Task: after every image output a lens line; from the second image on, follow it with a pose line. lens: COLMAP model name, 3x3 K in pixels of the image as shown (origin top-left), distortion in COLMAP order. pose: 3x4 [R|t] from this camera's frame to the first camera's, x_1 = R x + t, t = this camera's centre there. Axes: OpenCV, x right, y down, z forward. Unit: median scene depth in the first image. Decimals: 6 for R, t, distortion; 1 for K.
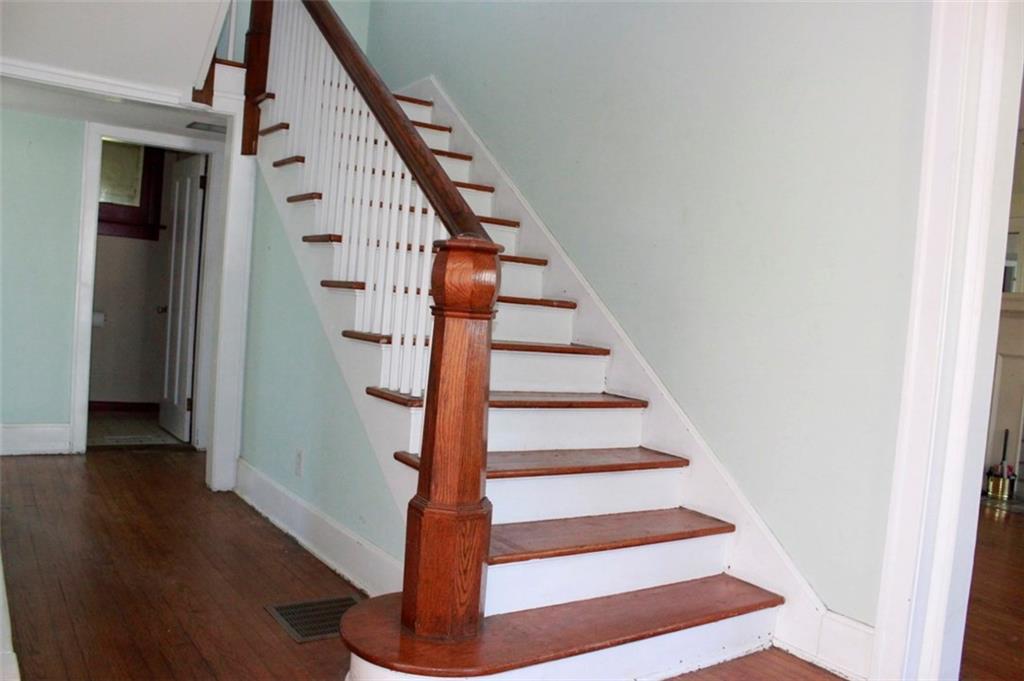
lens RADIAL K [[870.5, 0, 510.3], [0, 870.5, 340.3], [0, 0, 1]] dist [-0.150615, 0.126213]
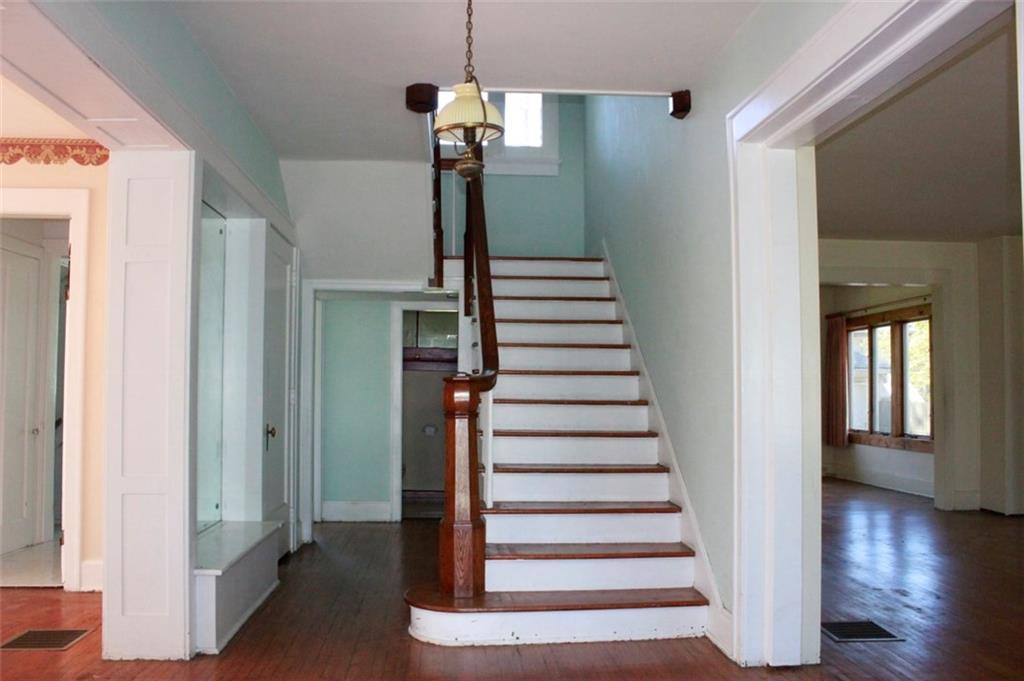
lens RADIAL K [[870.5, 0, 512.7], [0, 870.5, 343.8], [0, 0, 1]] dist [-0.150615, 0.126213]
pose [[0.869624, -0.096374, -0.484217, 0.506654], [0.037689, 0.990860, -0.129523, 0.033277], [0.492274, 0.094386, 0.865308, -0.287052]]
